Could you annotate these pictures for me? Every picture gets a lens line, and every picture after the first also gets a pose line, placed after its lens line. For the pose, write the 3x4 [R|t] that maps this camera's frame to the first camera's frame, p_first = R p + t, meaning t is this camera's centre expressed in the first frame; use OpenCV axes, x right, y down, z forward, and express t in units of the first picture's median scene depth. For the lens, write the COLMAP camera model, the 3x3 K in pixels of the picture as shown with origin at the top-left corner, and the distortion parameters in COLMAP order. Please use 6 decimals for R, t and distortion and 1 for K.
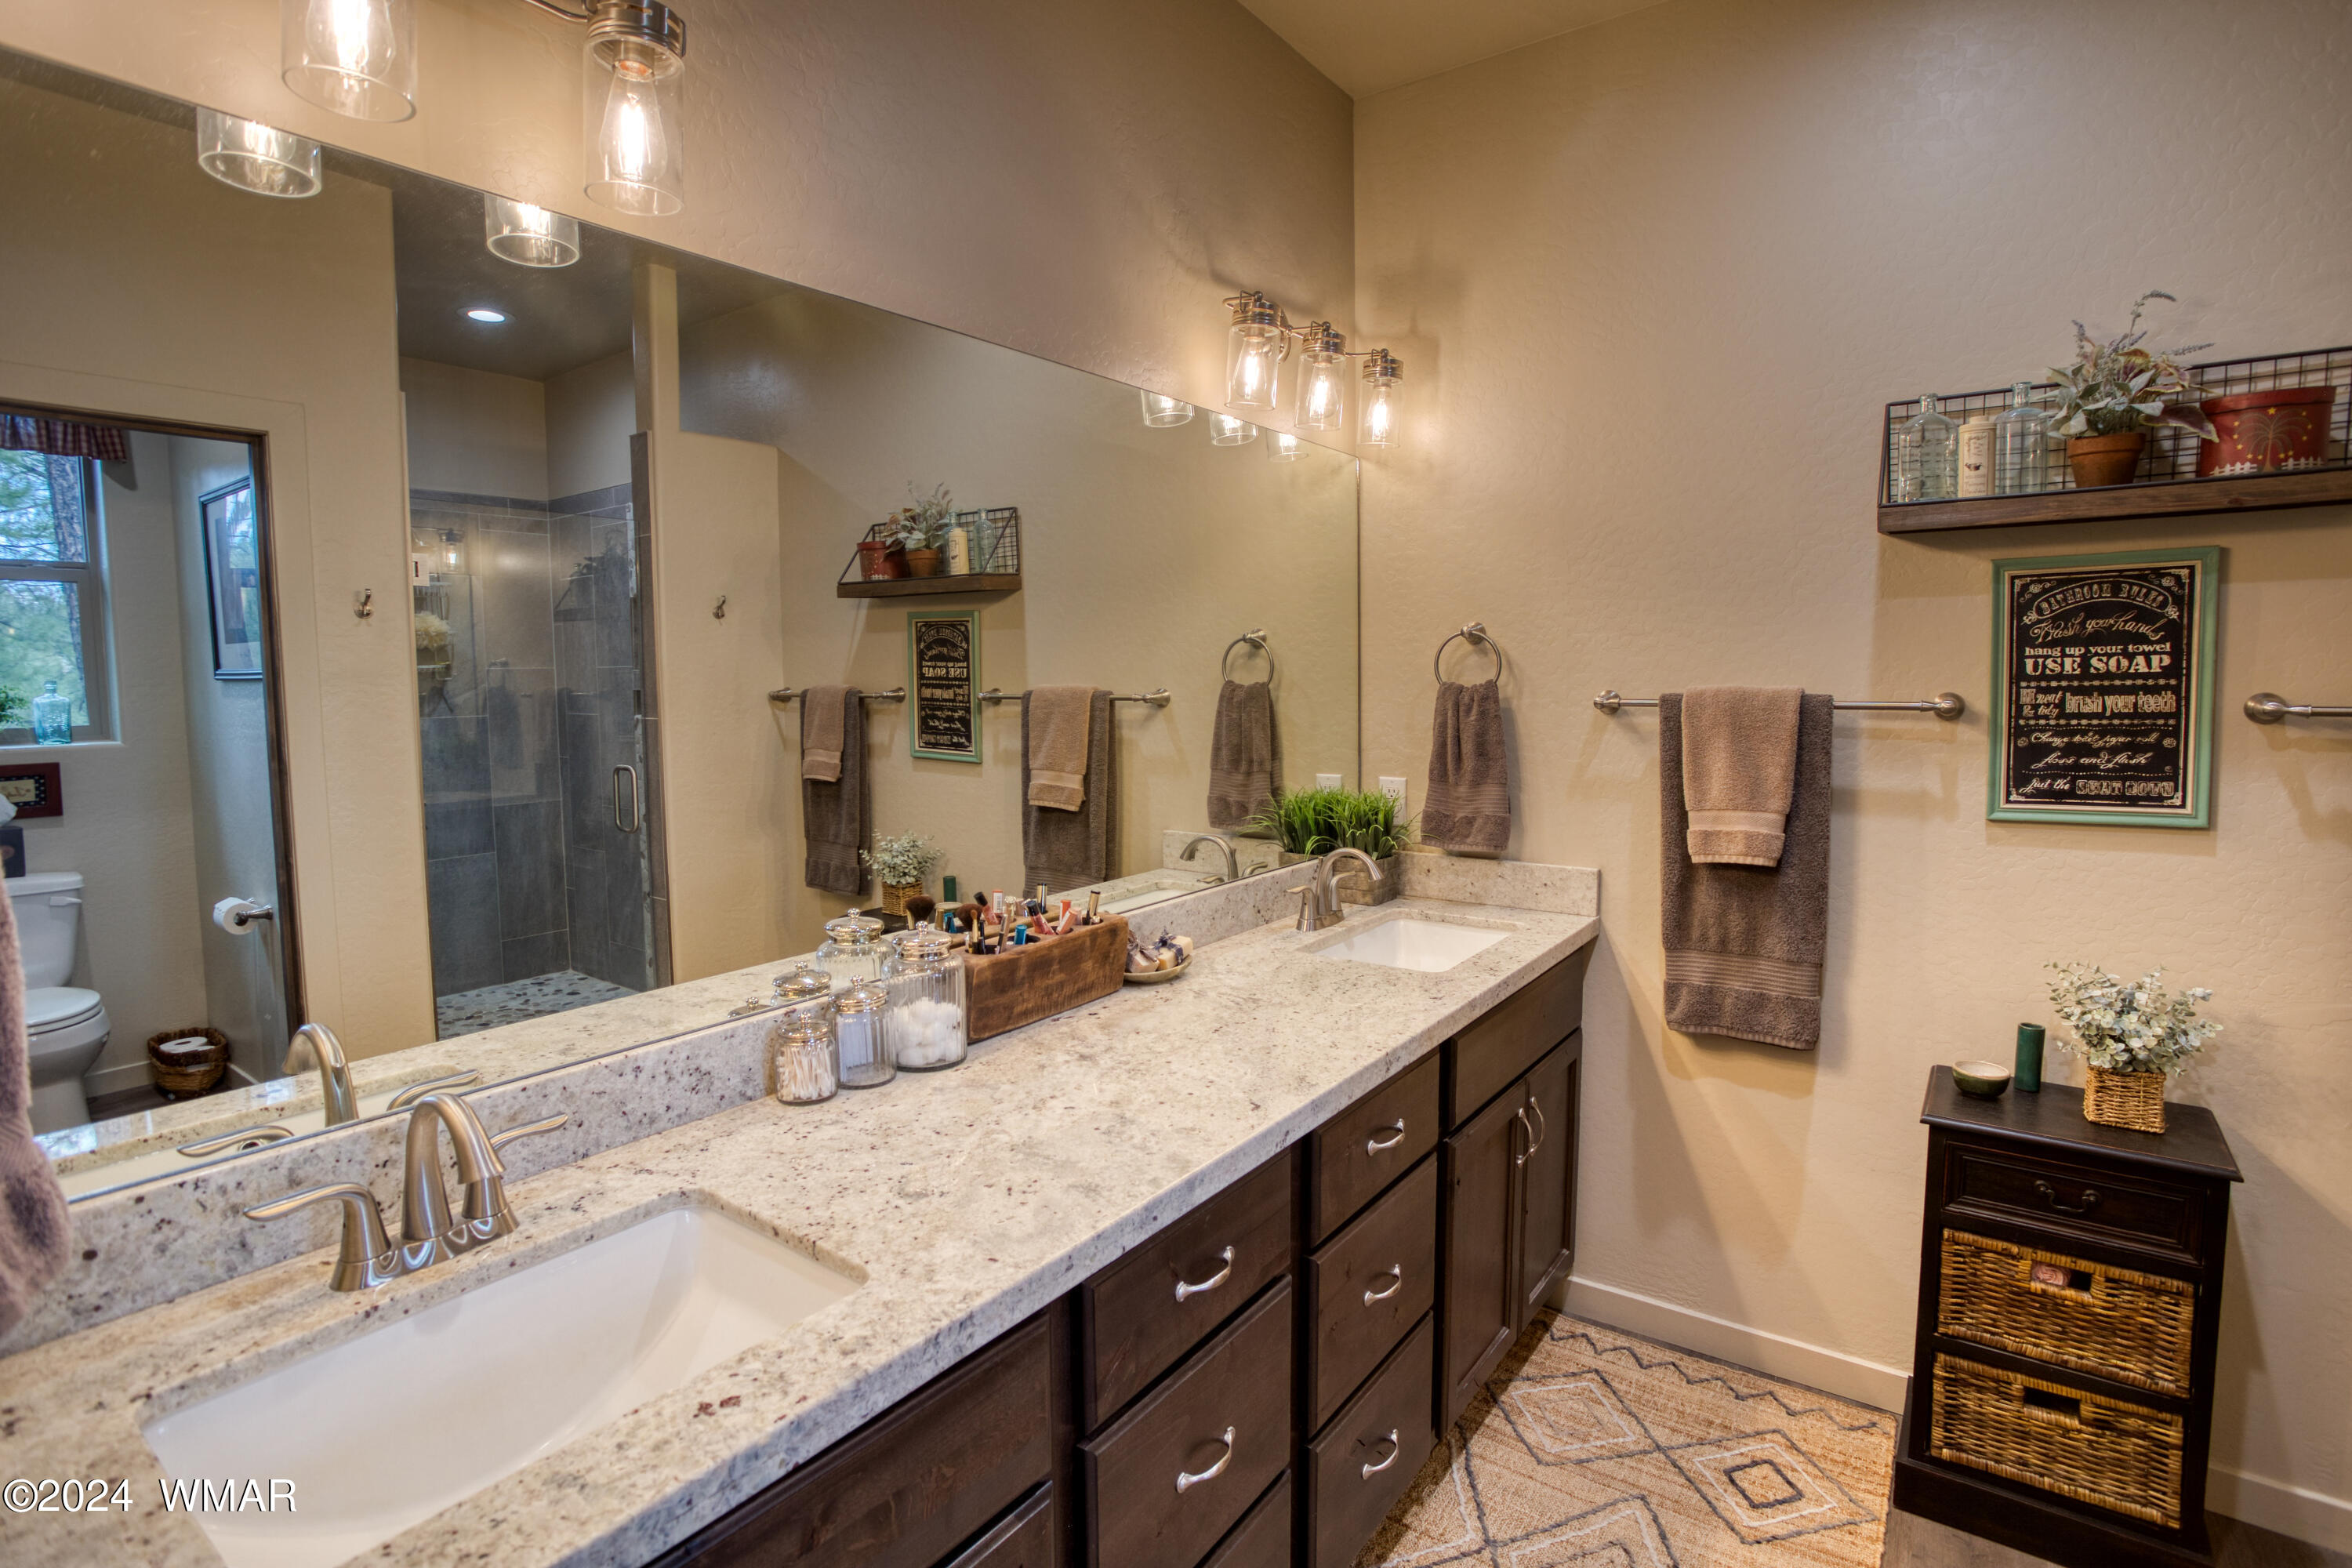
lens RADIAL K [[1151.9, 0, 1171.4], [0, 1151.9, 773.7], [0, 0, 1]] dist [-0.061889, 0.023977]
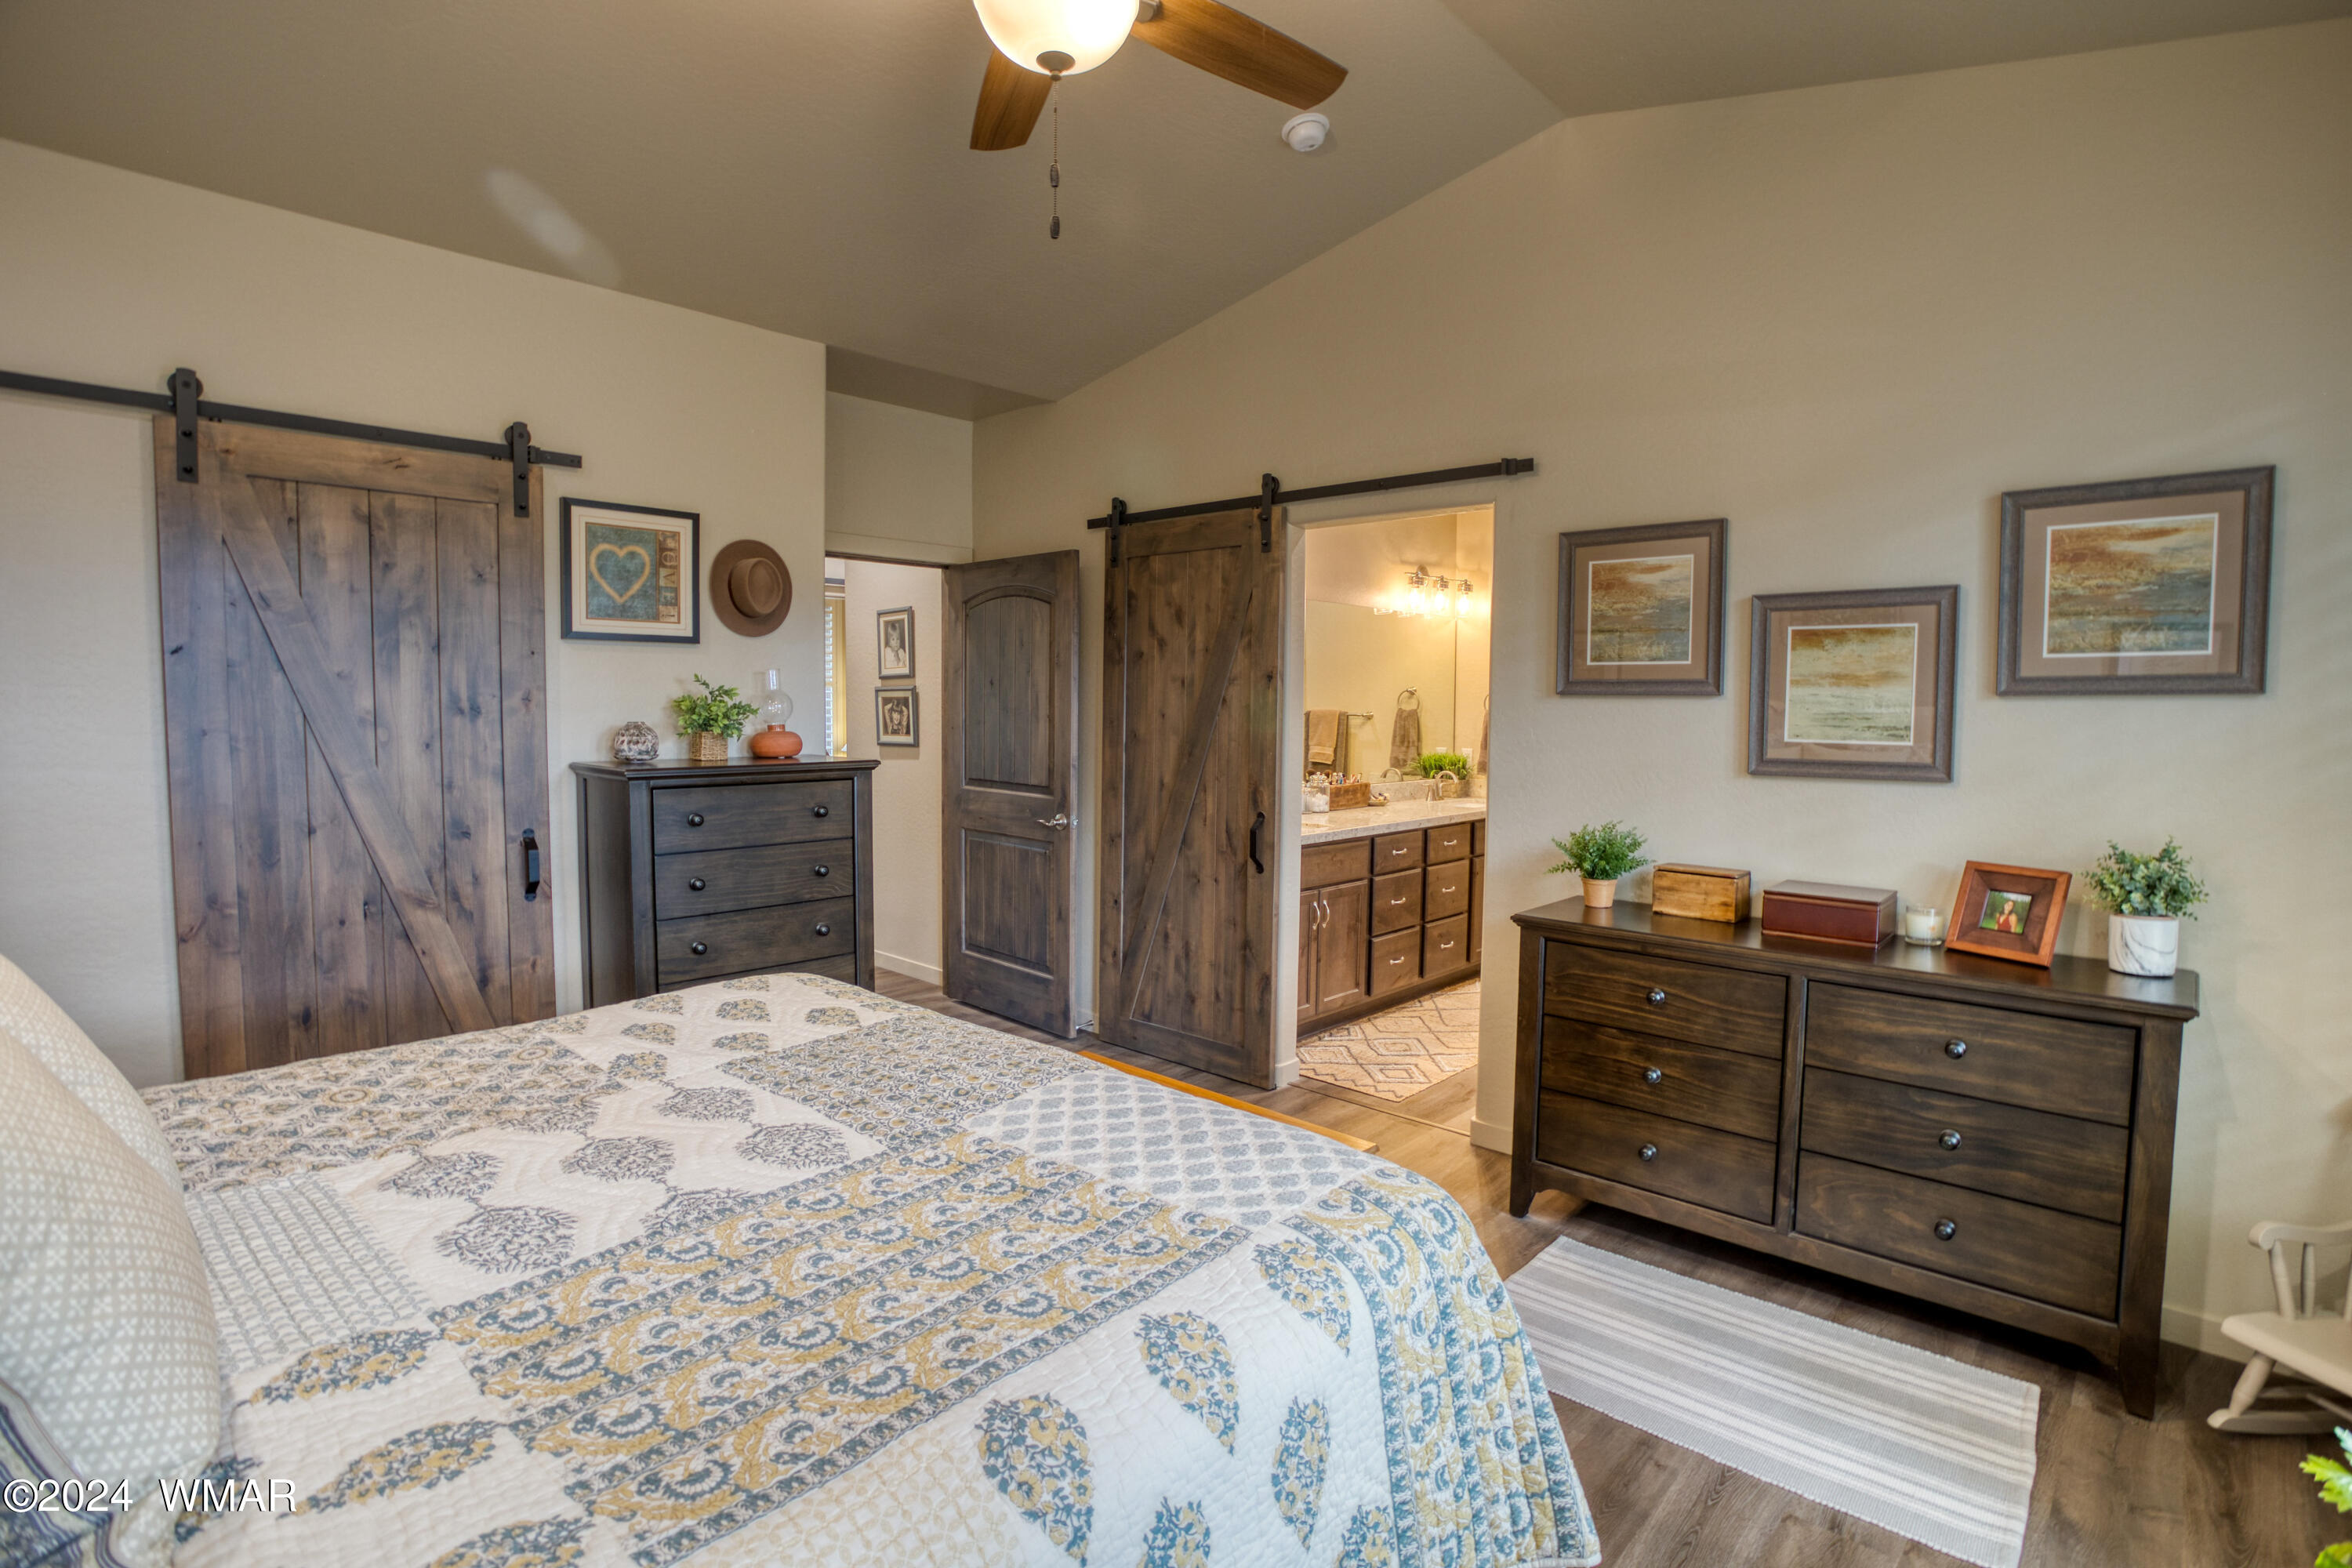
lens RADIAL K [[1151.9, 0, 1185.8], [0, 1151.9, 771.5], [0, 0, 1]] dist [-0.061889, 0.023977]
pose [[0.993610, 0.027332, -0.109504, -0.129598], [-0.030610, 0.999129, -0.028368, 0.133962], [0.108633, 0.031538, 0.993581, -1.438572]]
